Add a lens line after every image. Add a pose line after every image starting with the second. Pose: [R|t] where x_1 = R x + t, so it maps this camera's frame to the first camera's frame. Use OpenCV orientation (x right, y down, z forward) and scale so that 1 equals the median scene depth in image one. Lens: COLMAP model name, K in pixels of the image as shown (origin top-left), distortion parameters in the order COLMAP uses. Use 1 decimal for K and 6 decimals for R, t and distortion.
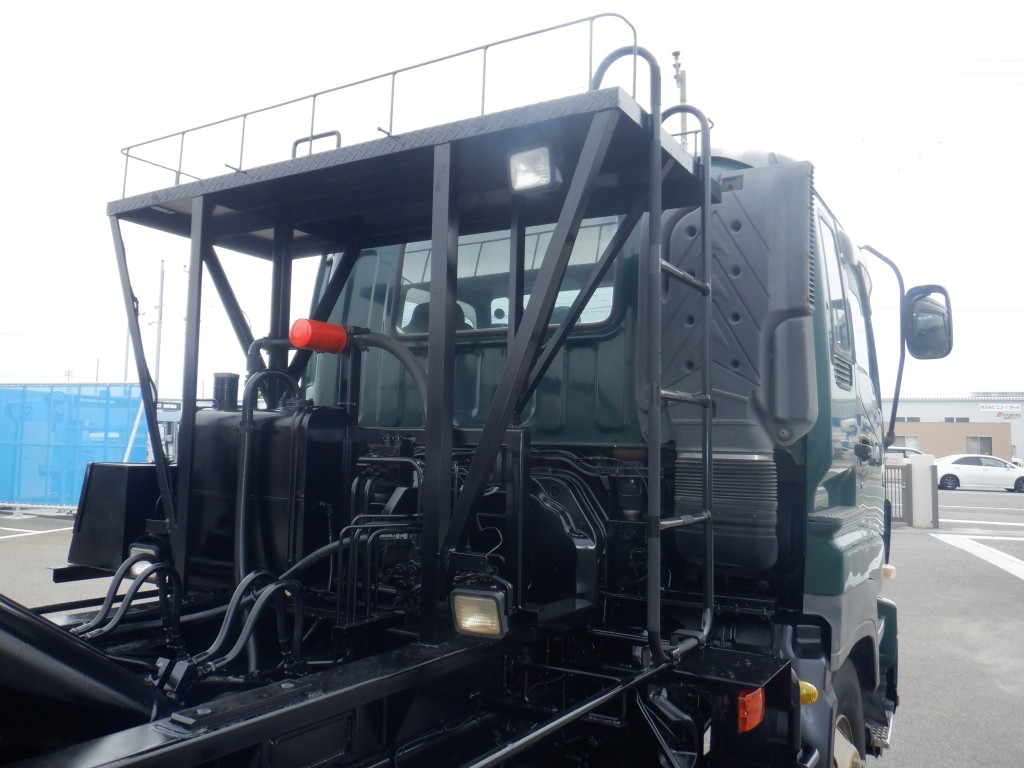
lens RADIAL K [[820.6, 0, 508.7], [0, 820.6, 381.2], [0, 0, 1]] dist [-0.020206, -0.013729]
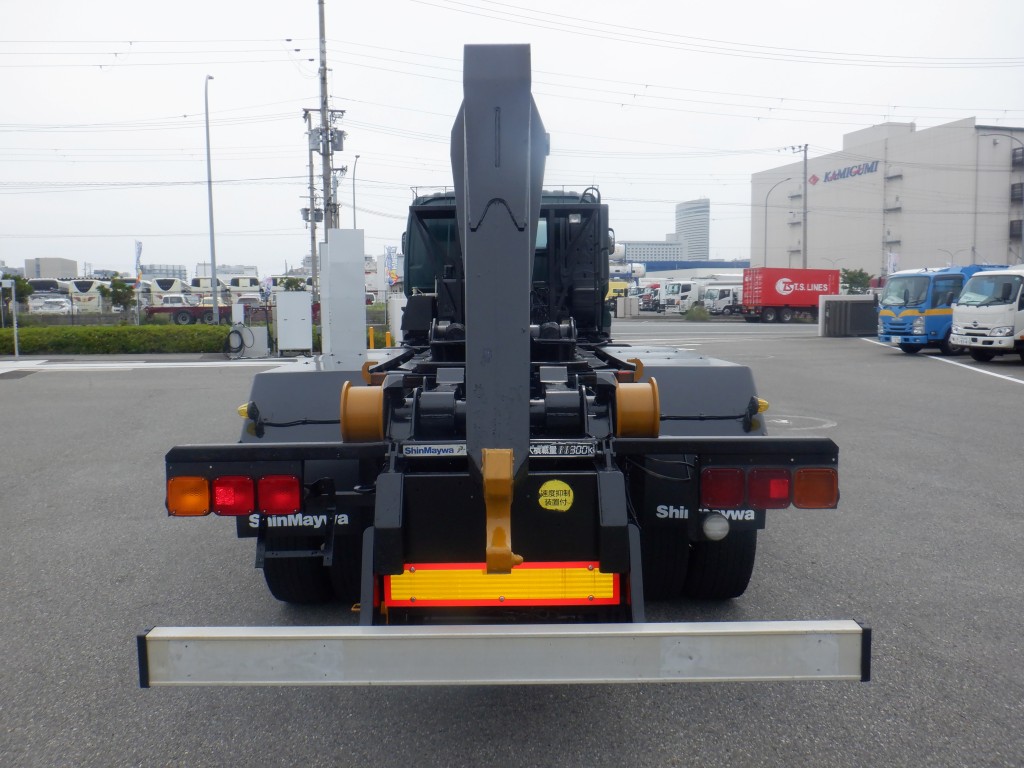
lens RADIAL K [[820.6, 0, 498.1], [0, 820.6, 376.1], [0, 0, 1]] dist [-0.020206, -0.013729]
pose [[0.855908, -0.075530, 0.511582, -1.876173], [-0.012440, 0.985983, 0.166384, -0.118977], [-0.516978, -0.148773, 0.842971, -1.818213]]
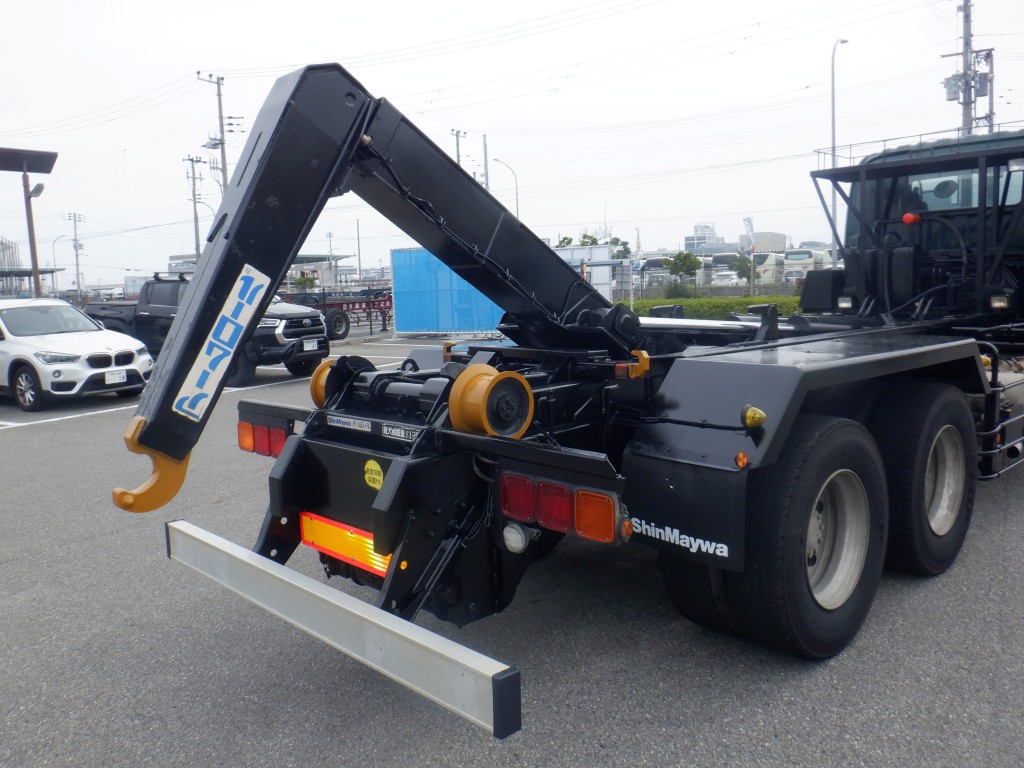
lens RADIAL K [[820.6, 0, 514.6], [0, 820.6, 382.2], [0, 0, 1]] dist [-0.020206, -0.013729]
pose [[0.966650, -0.021300, -0.255213, -0.810483], [0.070569, 0.980109, 0.185490, -0.116032], [0.246186, -0.197314, 0.948926, -1.995363]]
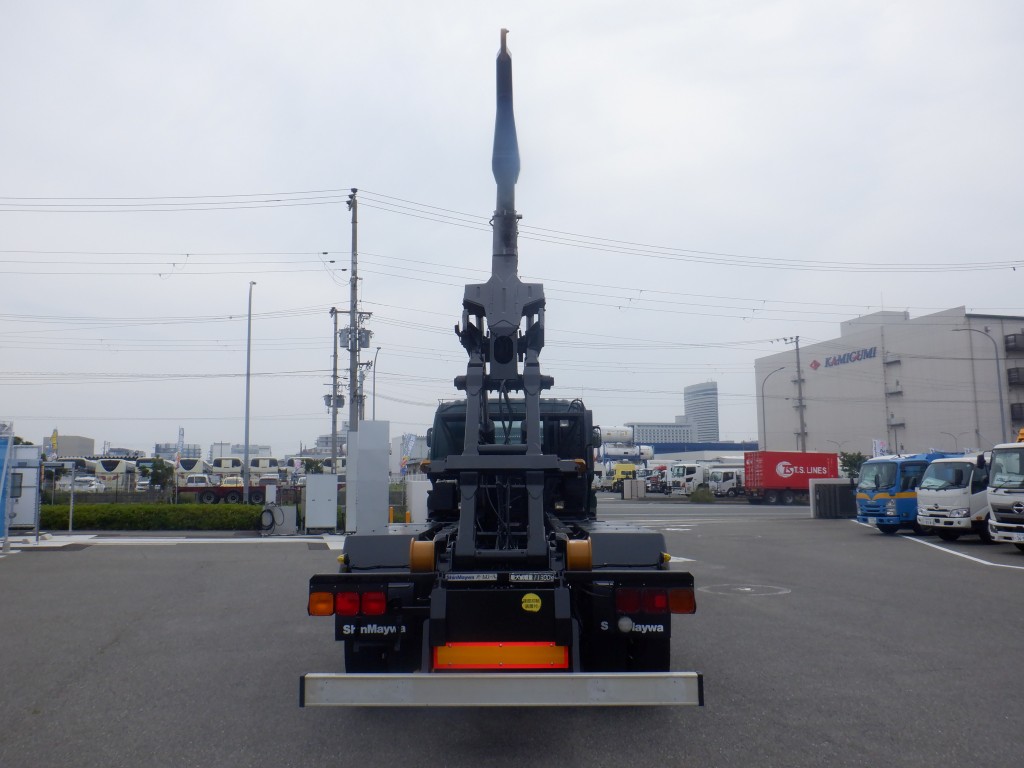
lens RADIAL K [[820.6, 0, 502.7], [0, 820.6, 380.7], [0, 0, 1]] dist [-0.020206, -0.013729]
pose [[0.859829, 0.038193, 0.509152, -2.313047], [-0.016737, 0.998771, -0.046657, -0.211295], [-0.510308, 0.031595, 0.859411, -2.580384]]
